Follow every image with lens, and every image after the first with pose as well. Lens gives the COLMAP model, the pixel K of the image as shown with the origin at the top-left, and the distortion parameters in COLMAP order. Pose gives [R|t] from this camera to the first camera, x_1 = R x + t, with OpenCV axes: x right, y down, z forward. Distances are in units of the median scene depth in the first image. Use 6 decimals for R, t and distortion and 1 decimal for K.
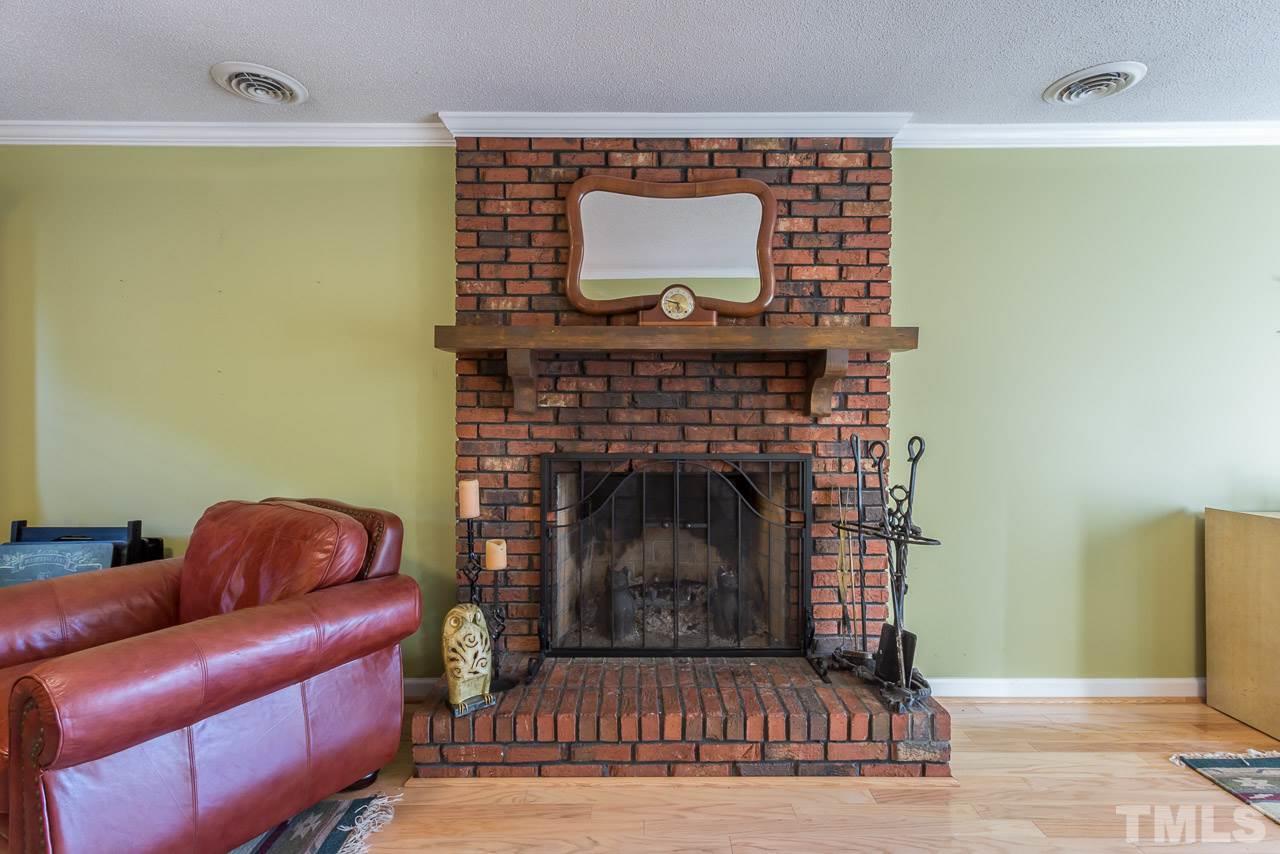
lens RADIAL K [[618.0, 0, 642.6], [0, 618.0, 419.1], [0, 0, 1]] dist [0.003858, 0.001180]
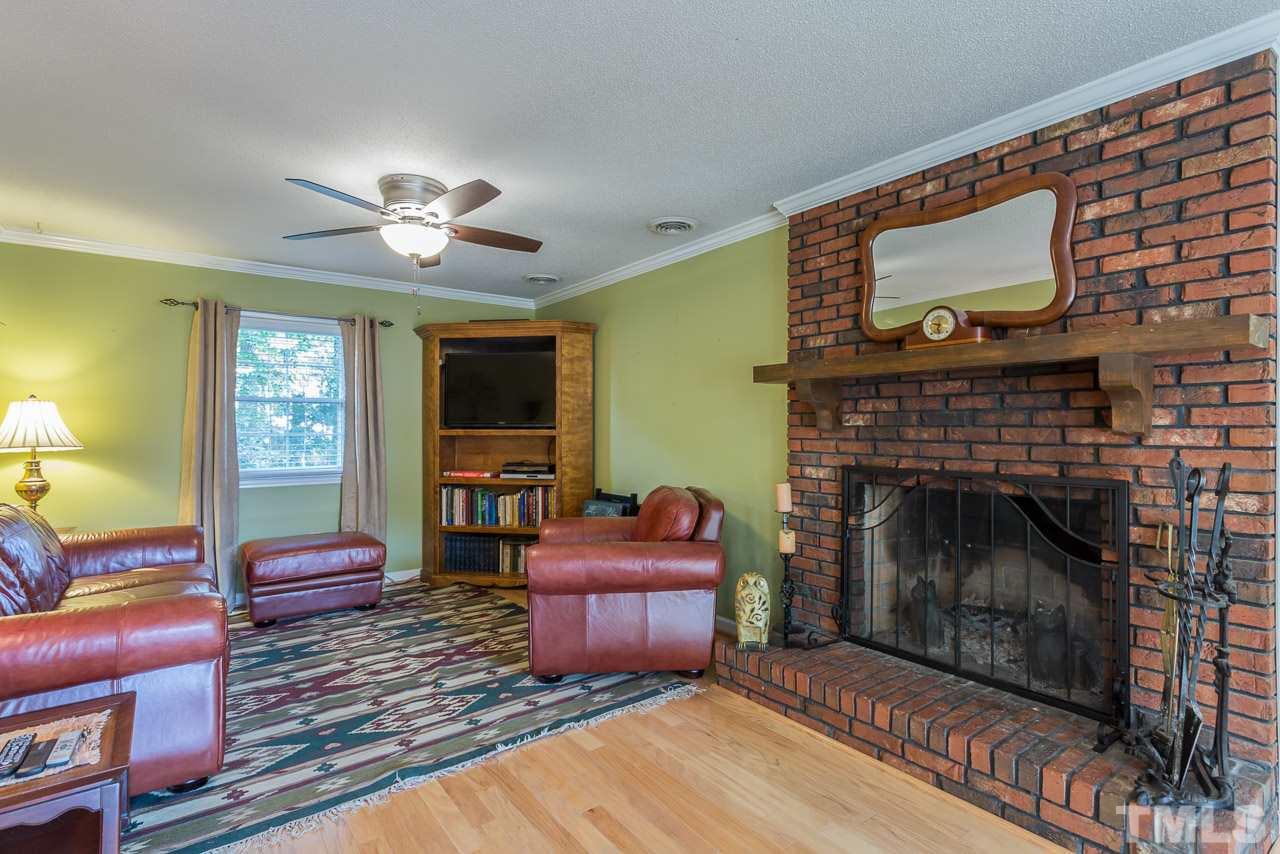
lens RADIAL K [[618.0, 0, 642.6], [0, 618.0, 419.1], [0, 0, 1]] dist [0.003858, 0.001180]
pose [[0.600895, -0.014130, -0.799203, 0.540690], [-0.004448, 0.999769, -0.021020, -0.005676], [0.799315, 0.016186, 0.600694, -0.010051]]
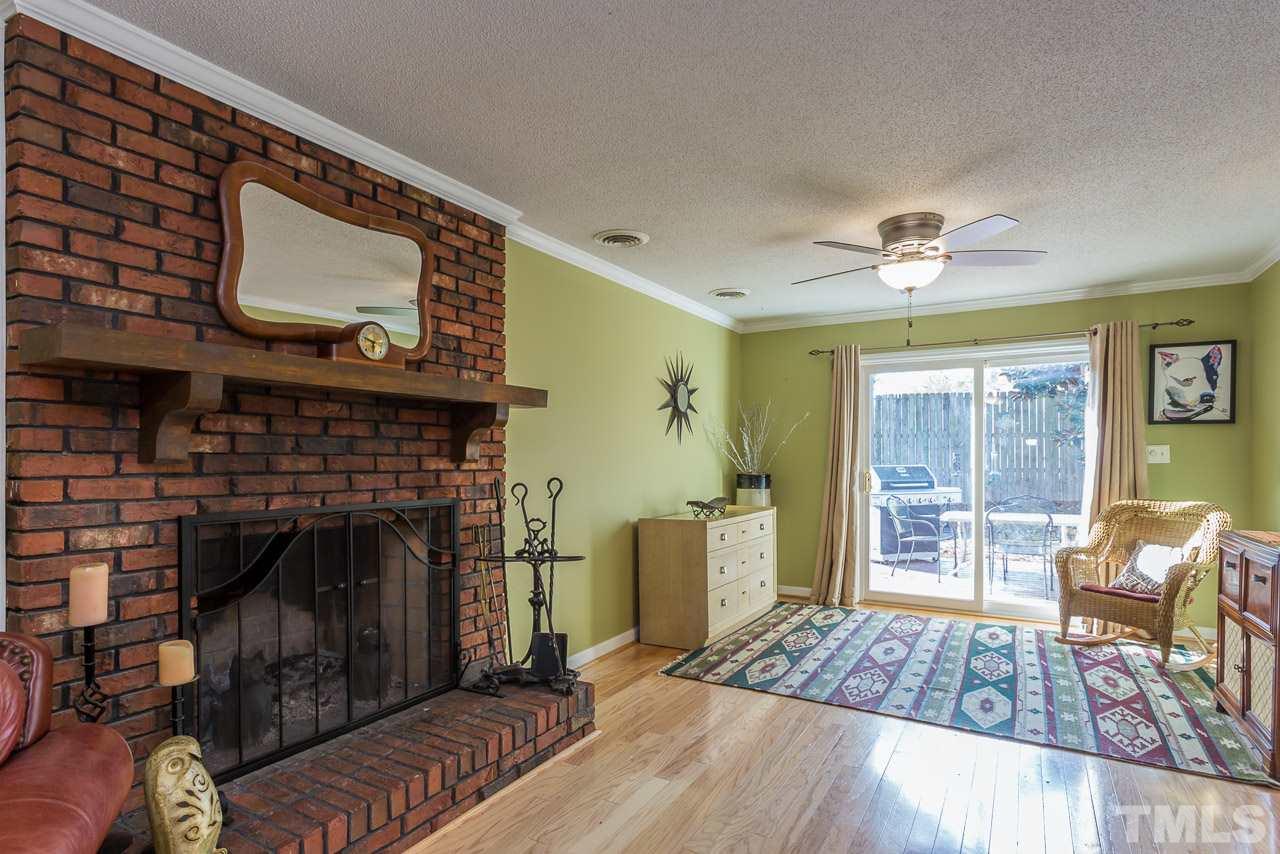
lens RADIAL K [[657.6, 0, 641.0], [0, 657.6, 447.6], [0, 0, 1]] dist [-0.001572, 0.000729]
pose [[0.510215, 0.011099, 0.859975, -0.545781], [0.005296, 0.999857, -0.016047, -0.010193], [-0.860031, 0.012742, 0.510083, 0.141425]]
